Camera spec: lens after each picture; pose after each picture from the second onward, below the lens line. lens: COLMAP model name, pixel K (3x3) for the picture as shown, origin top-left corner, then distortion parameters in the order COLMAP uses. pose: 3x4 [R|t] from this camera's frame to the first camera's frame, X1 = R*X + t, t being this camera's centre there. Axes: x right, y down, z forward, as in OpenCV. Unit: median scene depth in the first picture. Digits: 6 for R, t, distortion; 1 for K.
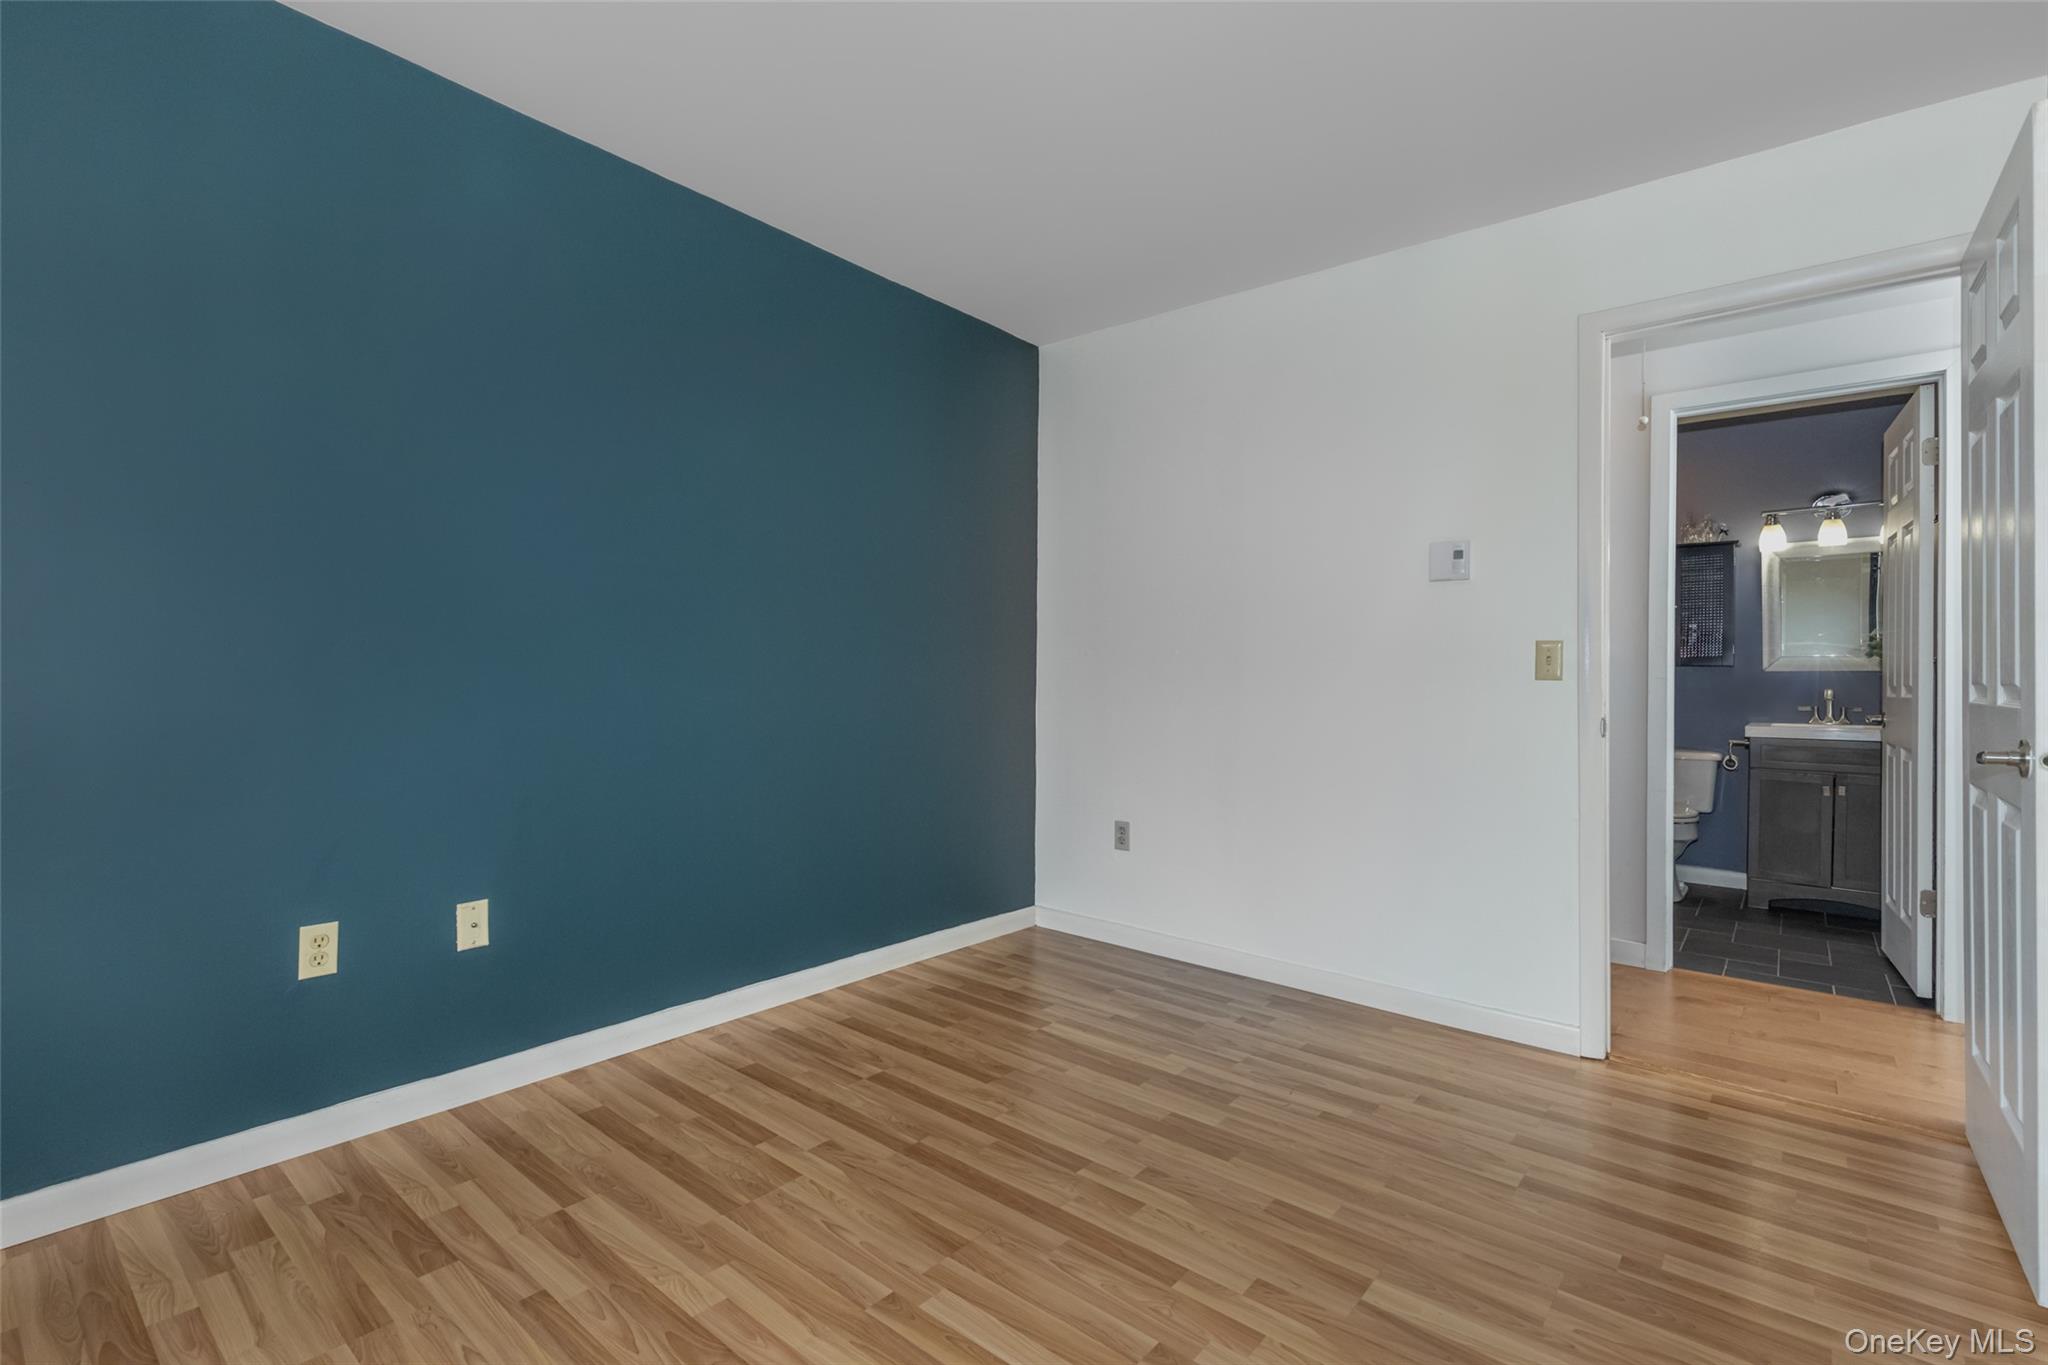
lens RADIAL K [[930.4, 0, 1030.2], [0, 930.4, 681.2], [0, 0, 1]] dist [-0.001523, -0.000469]
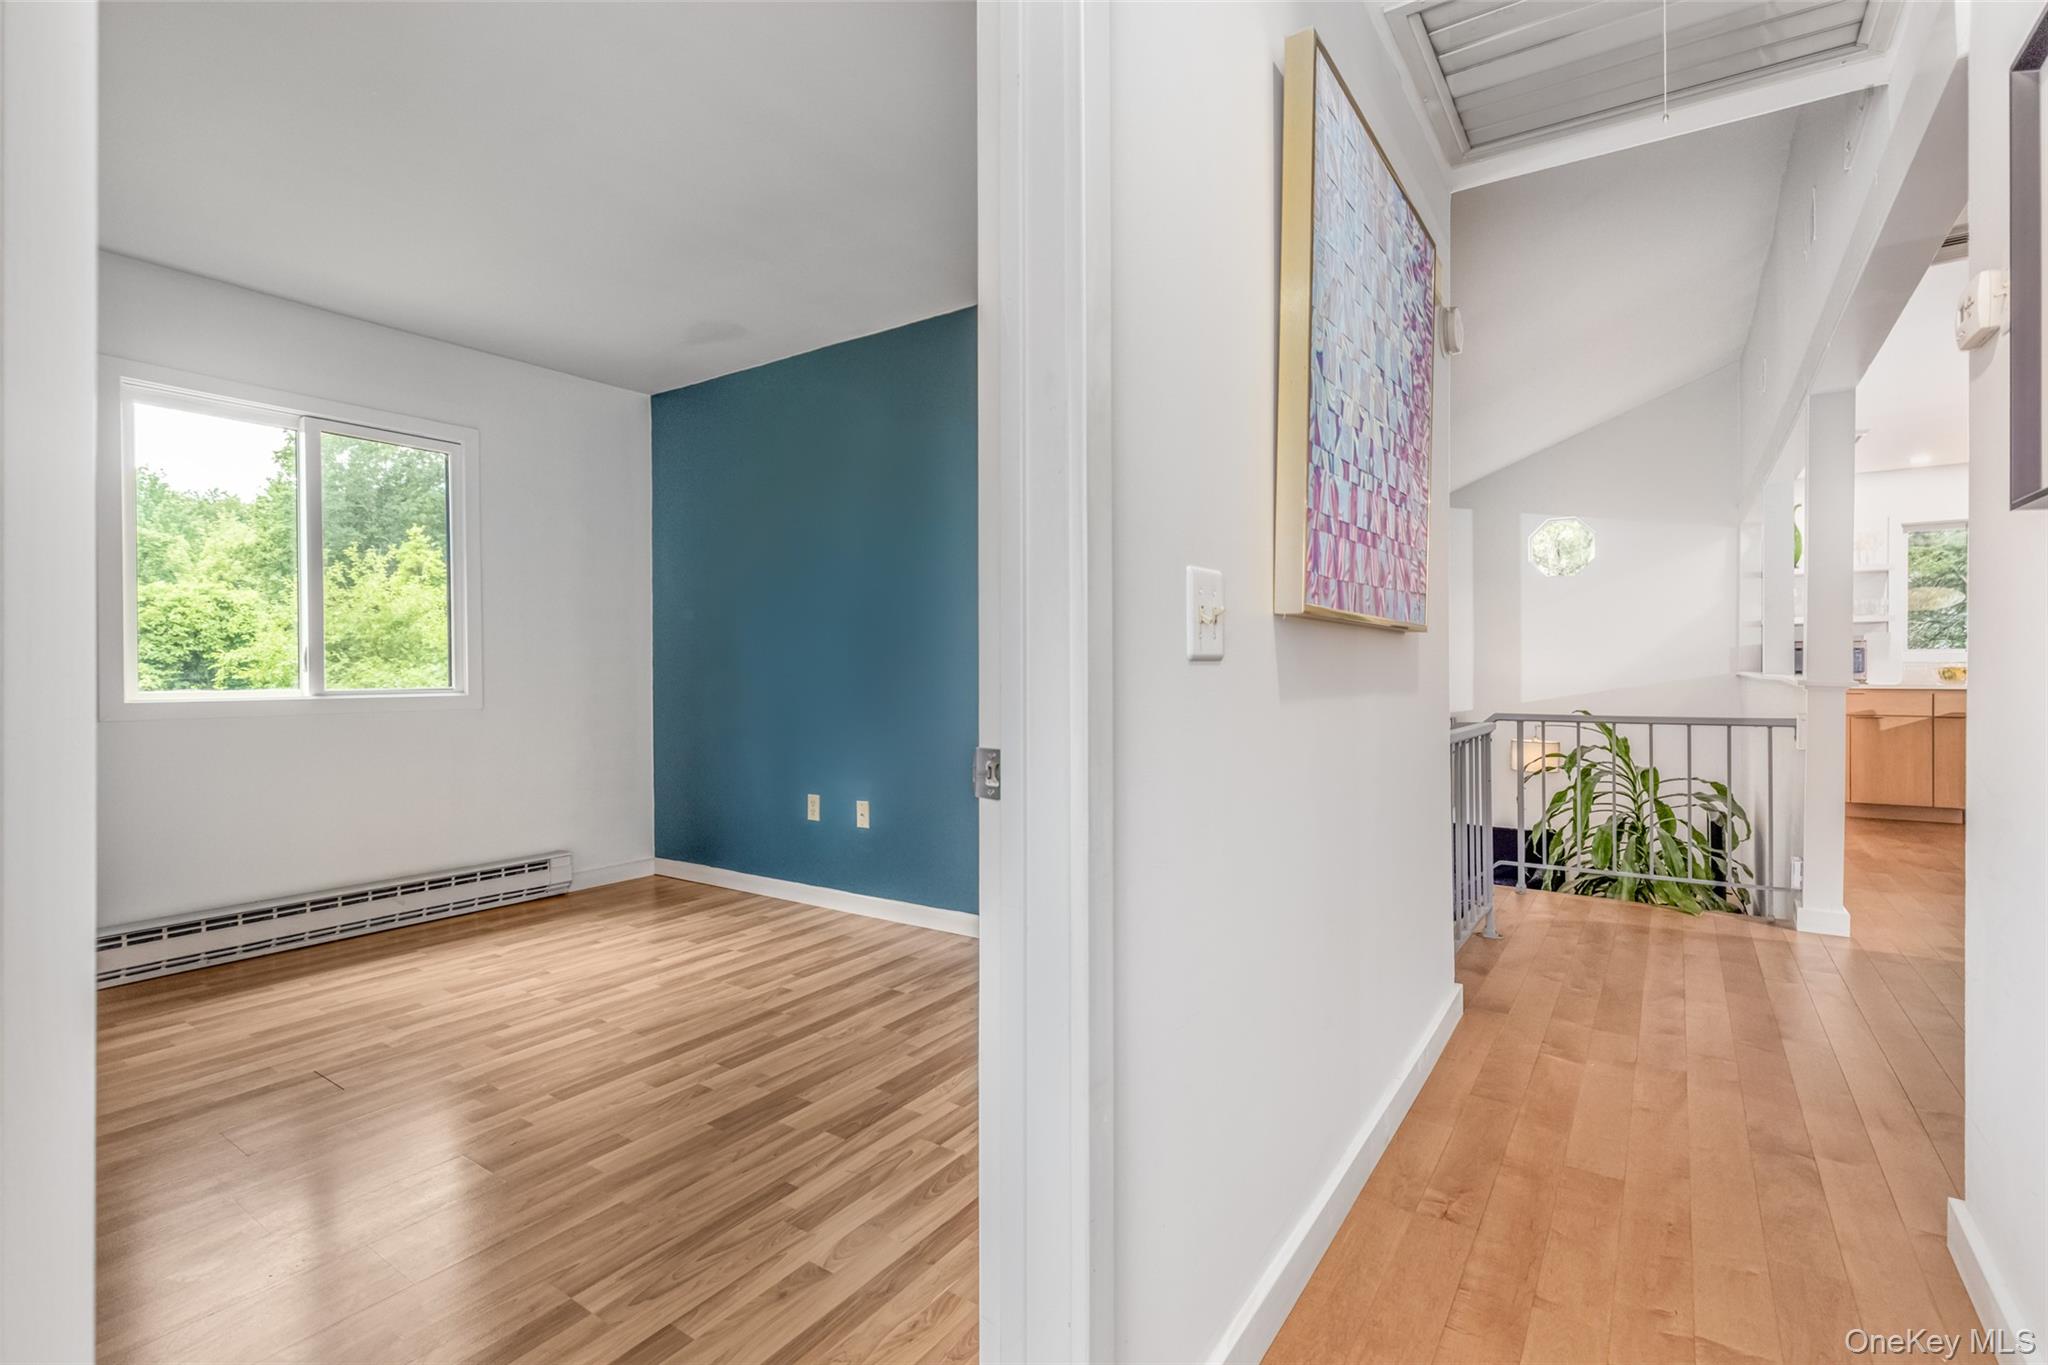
lens RADIAL K [[930.4, 0, 1030.2], [0, 930.4, 681.2], [0, 0, 1]] dist [-0.001523, -0.000469]
pose [[0.102870, 0.006173, -0.994676, 1.311894], [-0.000968, 0.999981, 0.006106, -0.002339], [0.994694, 0.000335, 0.102874, 1.255481]]
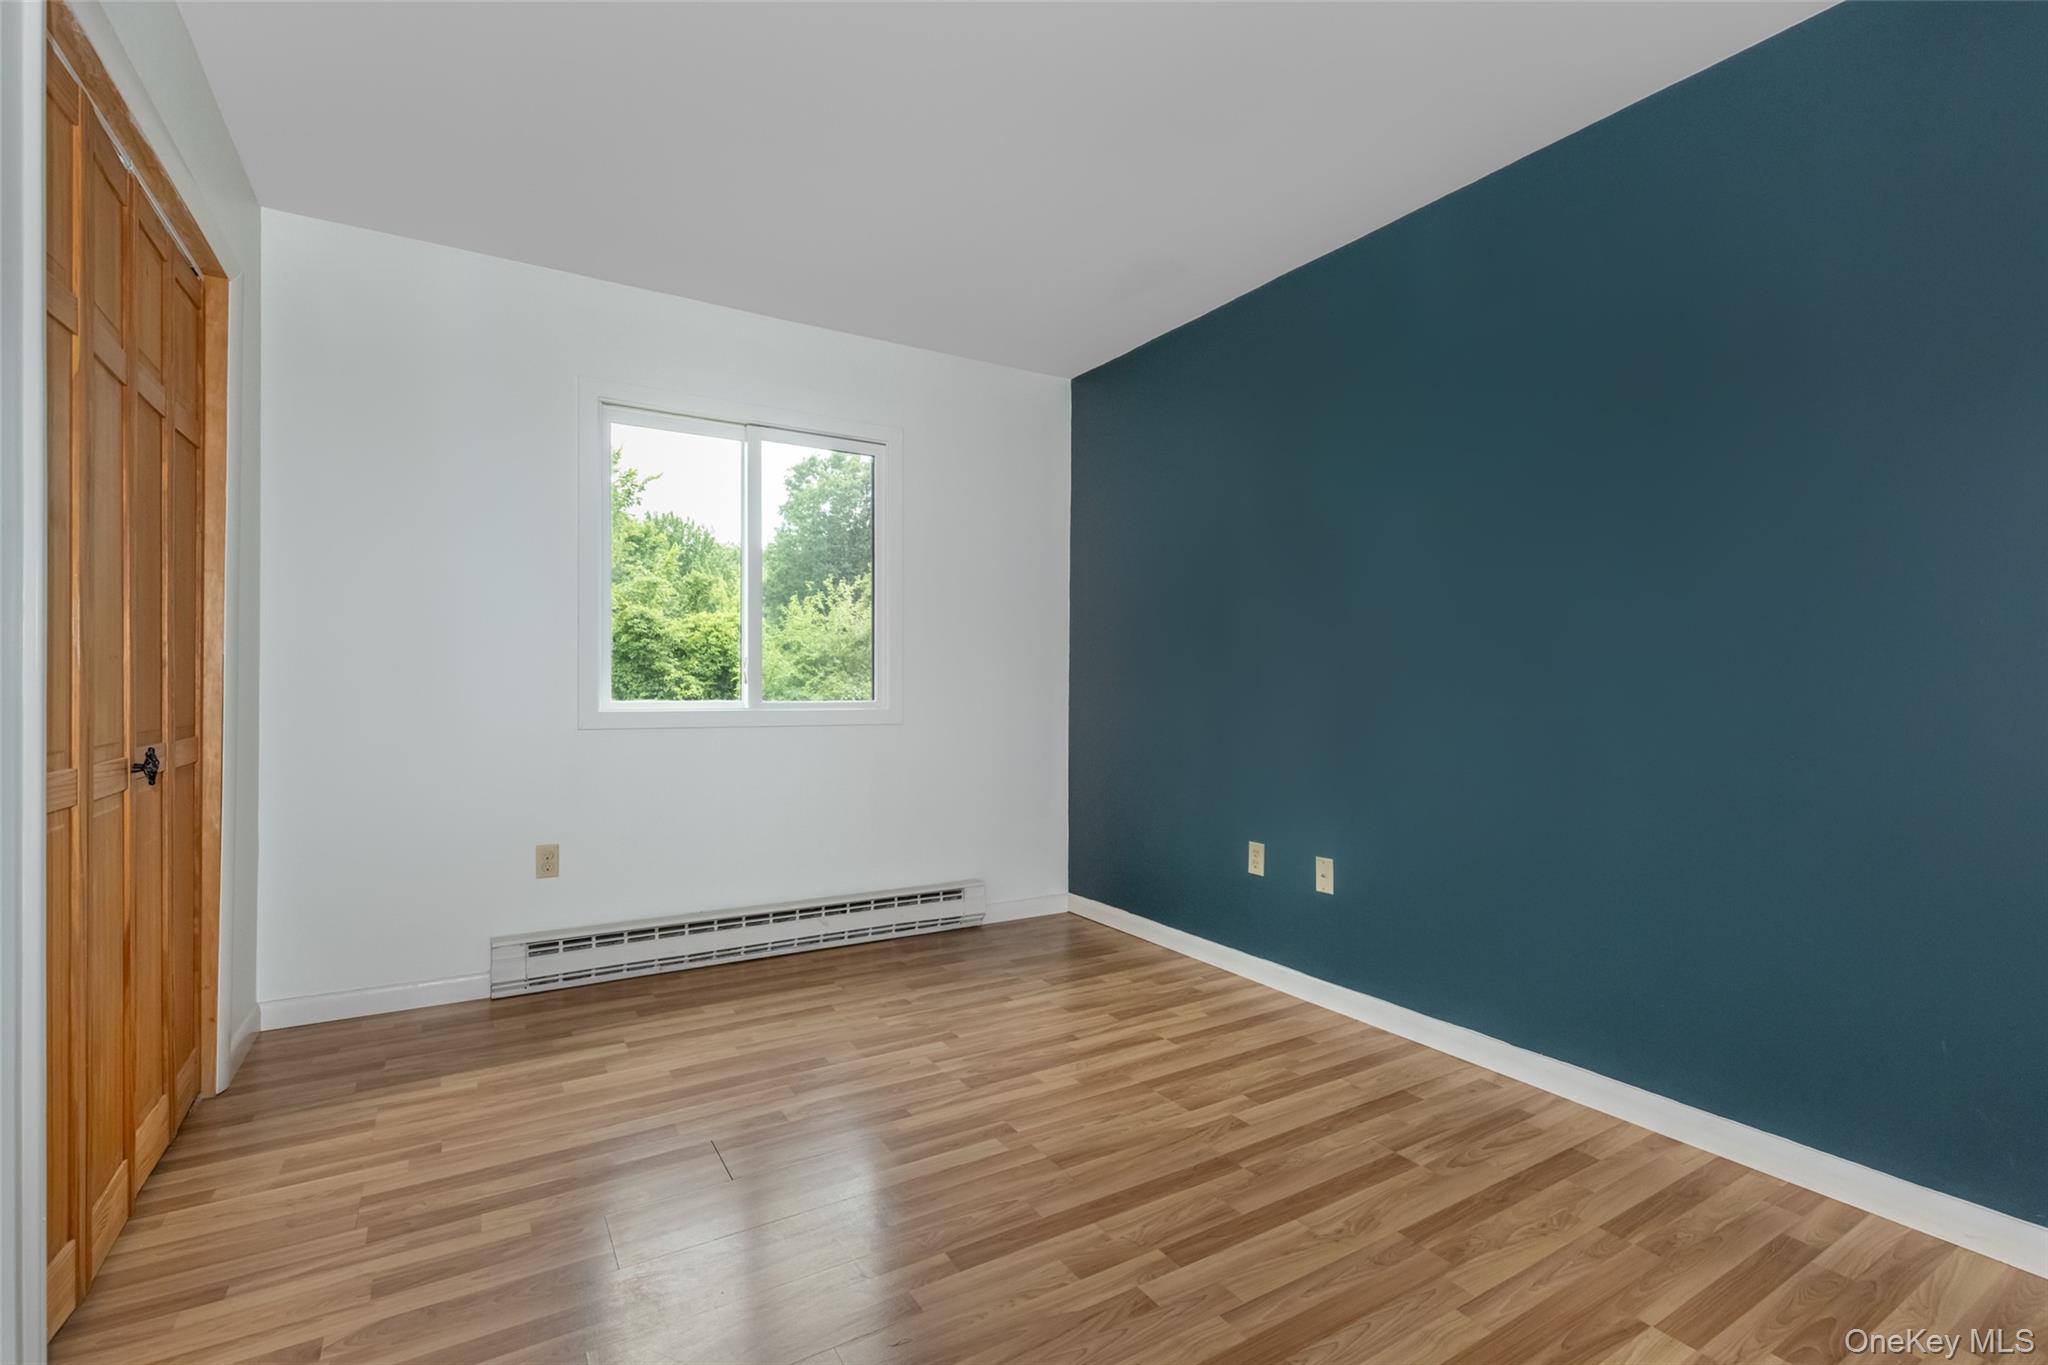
lens RADIAL K [[917.9, 0, 1013.6], [0, 917.9, 681.3], [0, 0, 1]] dist [0.003050, 0.000689]
pose [[-0.326772, -0.011684, -0.945031, 0.900793], [-0.012270, 0.999892, -0.008120, -0.004262], [0.945023, 0.008942, -0.326880, 1.115190]]
